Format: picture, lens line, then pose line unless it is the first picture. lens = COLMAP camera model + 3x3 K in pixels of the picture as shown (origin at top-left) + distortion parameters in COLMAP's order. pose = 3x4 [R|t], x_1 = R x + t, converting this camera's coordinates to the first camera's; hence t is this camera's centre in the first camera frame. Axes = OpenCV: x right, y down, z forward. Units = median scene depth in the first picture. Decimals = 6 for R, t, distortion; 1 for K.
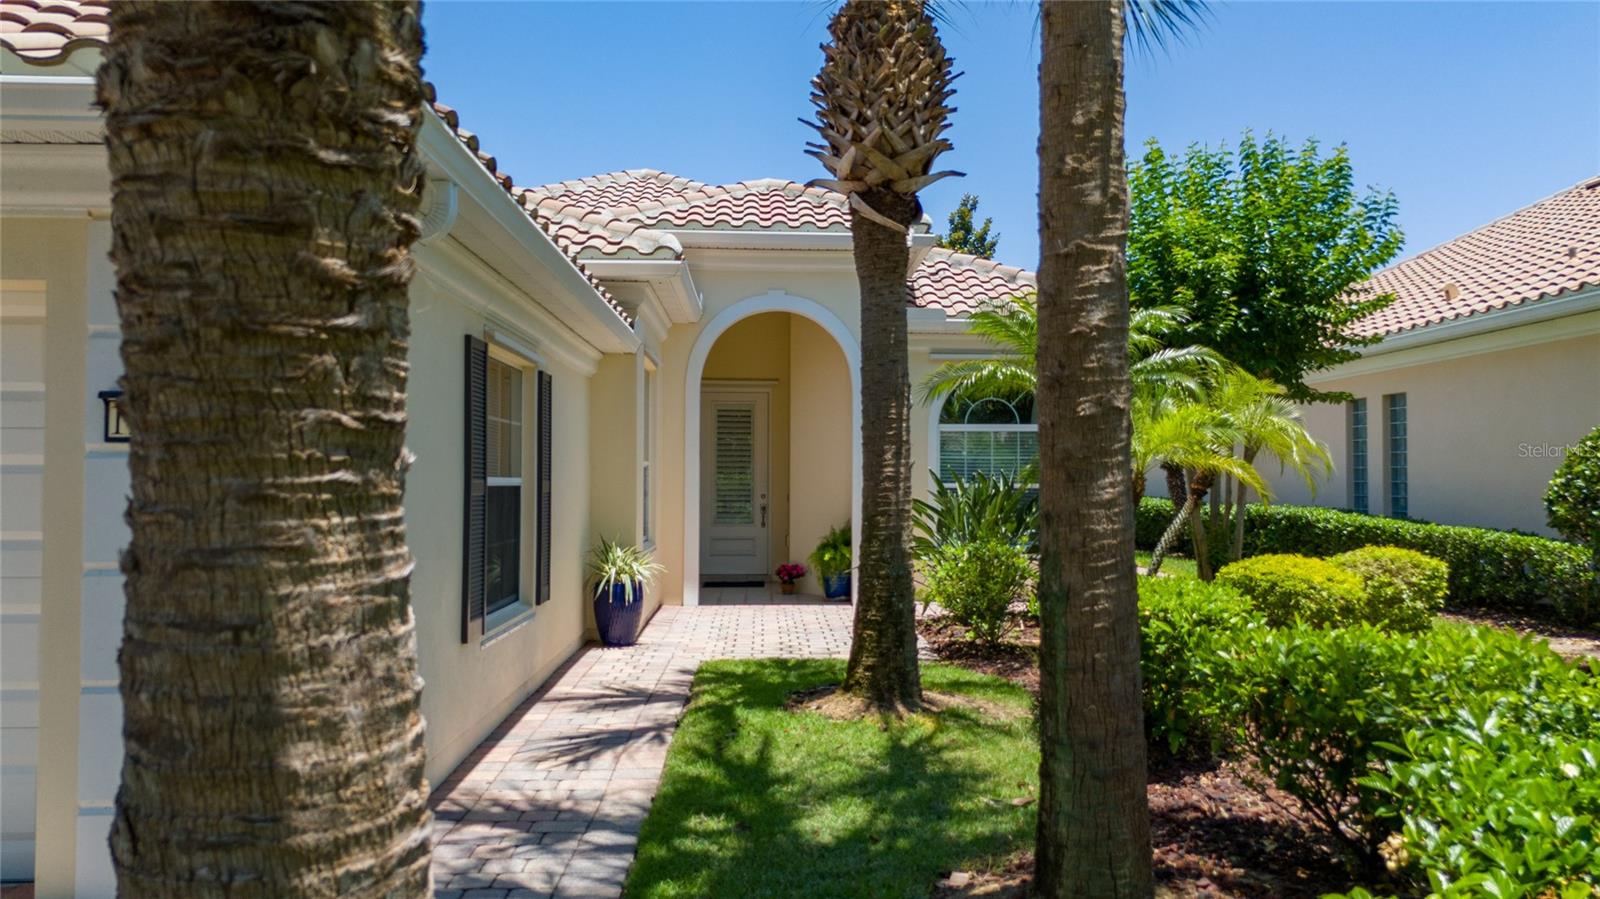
lens RADIAL K [[1175.4, 0, 800.0], [0, 1175.4, 449.5], [0, 0, 1]] dist [0.052601, -0.002229]
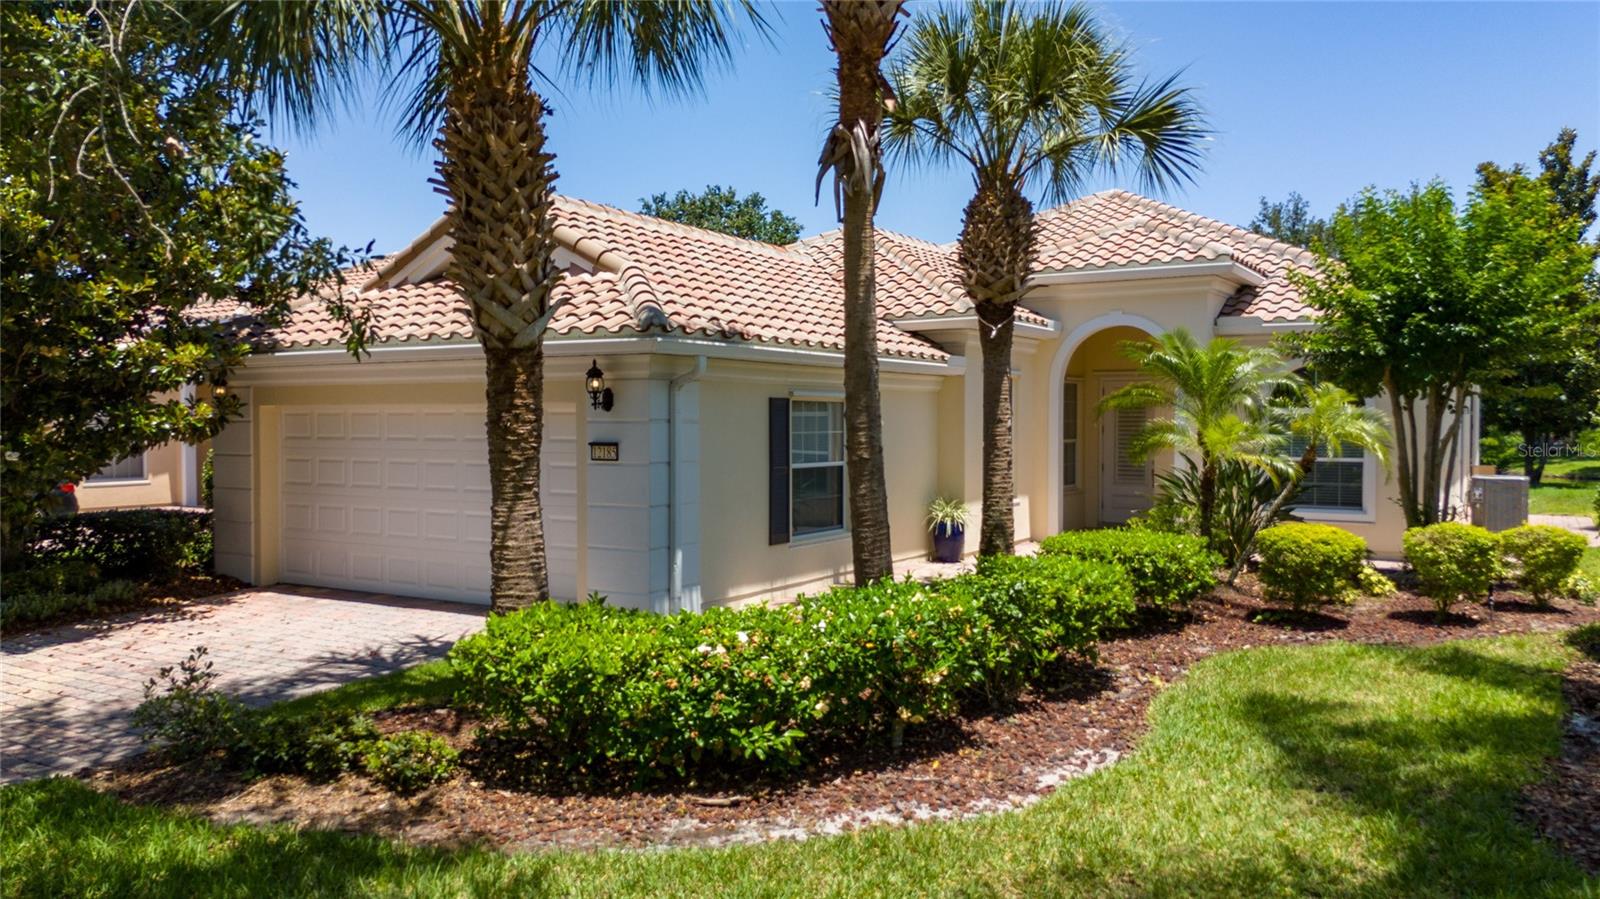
lens RADIAL K [[1110.8, 0, 800.0], [0, 1110.8, 449.5], [0, 0, 1]] dist [0.223623, -0.371778]
pose [[0.844330, 0.010142, -0.535728, 0.728398], [0.016245, 0.998877, 0.044512, -0.083141], [0.535578, -0.046286, 0.843217, -0.557091]]
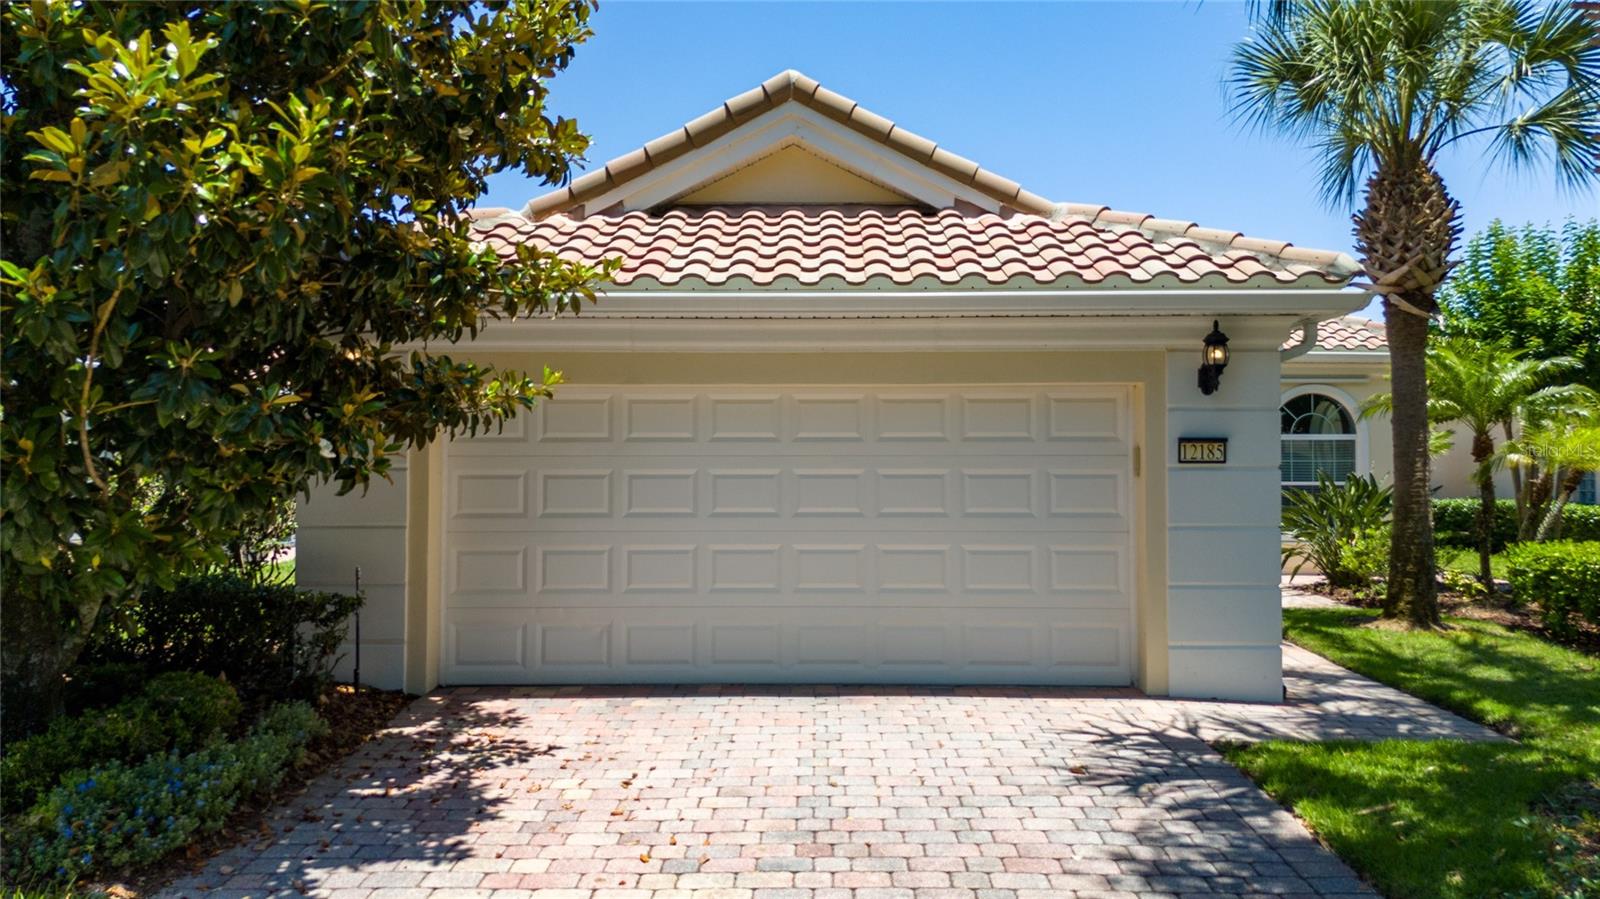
lens RADIAL K [[1110.8, 0, 800.0], [0, 1110.8, 449.5], [0, 0, 1]] dist [0.223623, -0.371778]
pose [[0.999511, -0.004581, -0.030938, -0.690540], [0.004603, 0.999989, 0.000626, -0.019485], [0.030935, -0.000768, 0.999521, -0.527368]]
